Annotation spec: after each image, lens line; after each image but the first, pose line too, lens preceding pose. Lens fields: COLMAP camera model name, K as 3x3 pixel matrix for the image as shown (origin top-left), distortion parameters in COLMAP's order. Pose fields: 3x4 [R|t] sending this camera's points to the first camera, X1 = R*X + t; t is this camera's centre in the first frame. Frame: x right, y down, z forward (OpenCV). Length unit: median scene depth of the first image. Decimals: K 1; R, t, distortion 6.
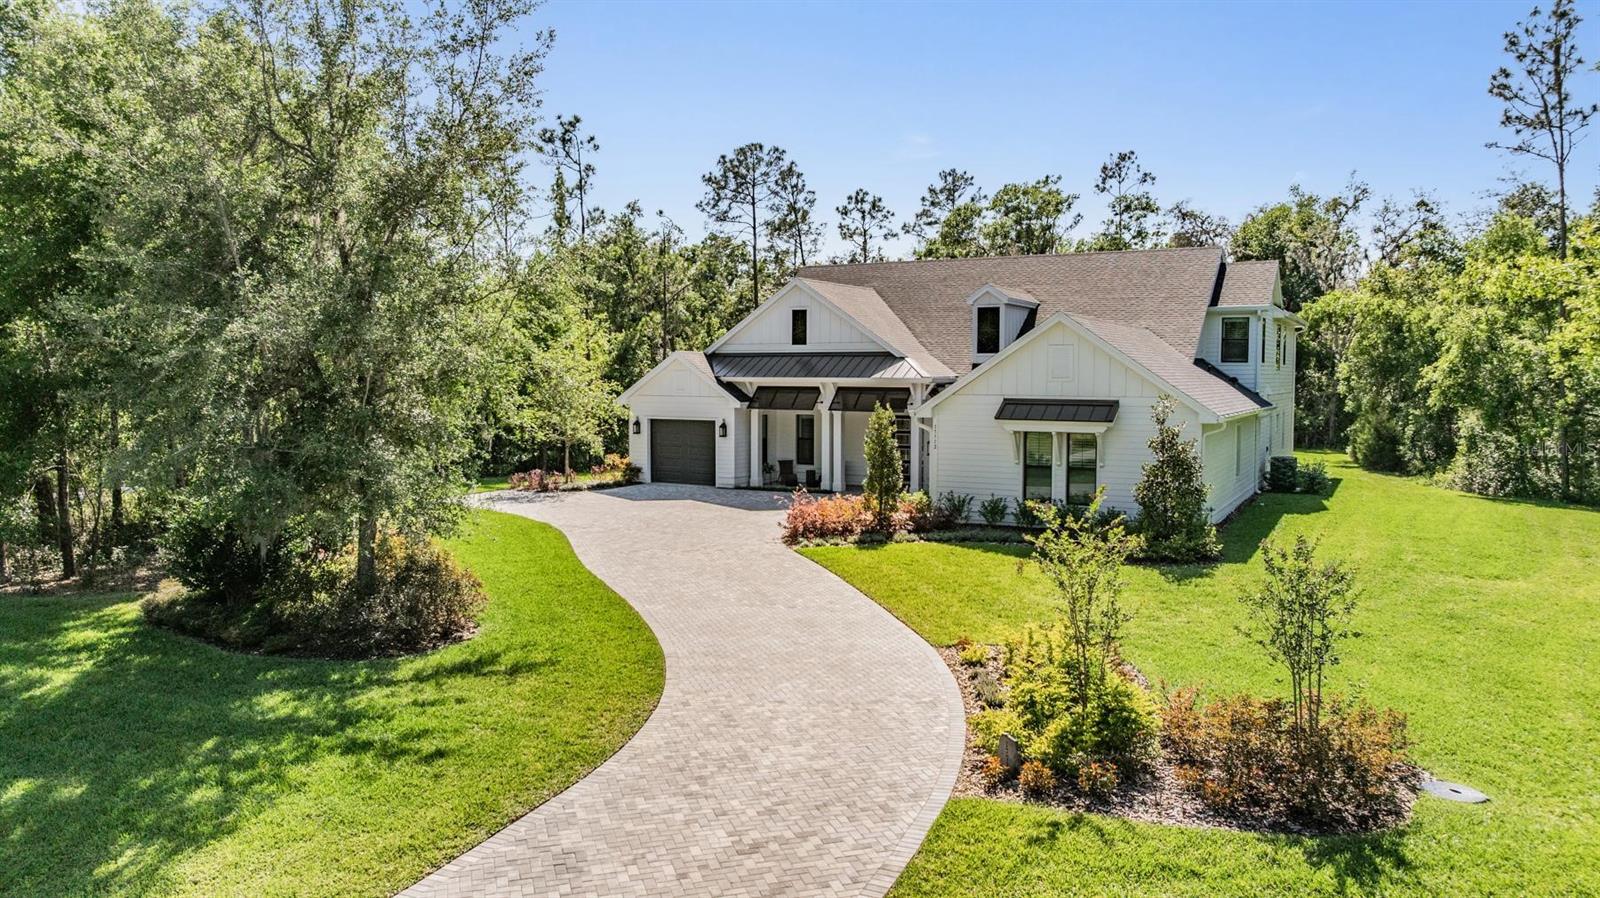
lens RADIAL K [[1125.9, 0, 800.0], [0, 1125.9, 449.0], [0, 0, 1]] dist [-0.024060, -0.002612]
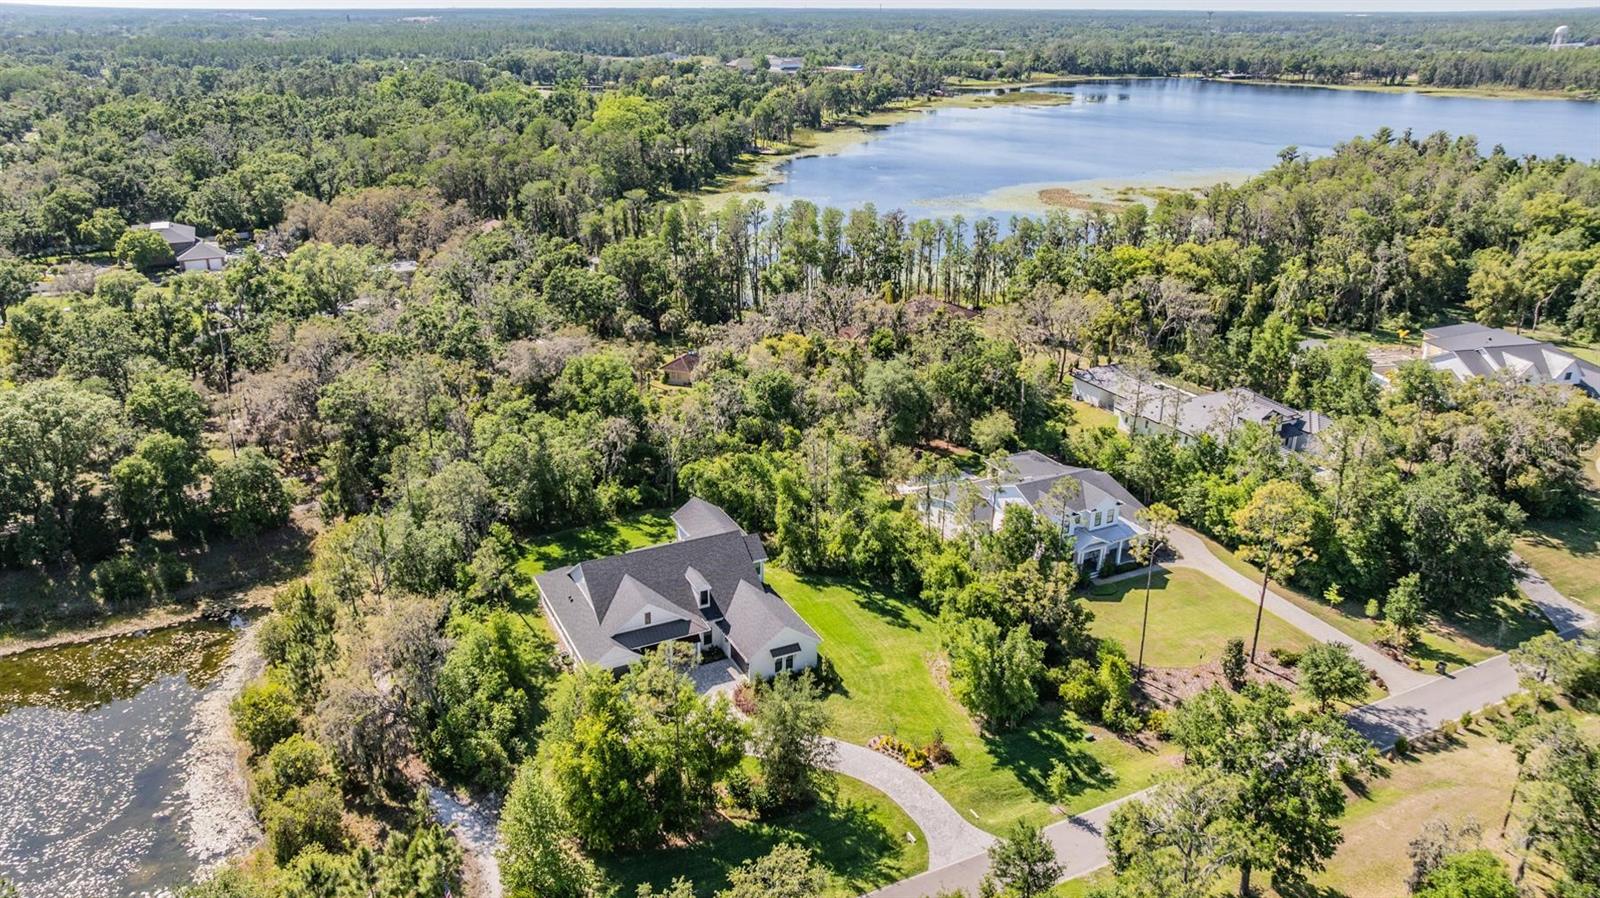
lens RADIAL K [[1125.9, 0, 800.0], [0, 1125.9, 449.0], [0, 0, 1]] dist [-0.024060, -0.002612]
pose [[0.572424, -0.297930, 0.763916, -2.390660], [0.040568, 0.940803, 0.336517, -1.915426], [-0.818953, -0.161640, 0.550625, -0.981403]]
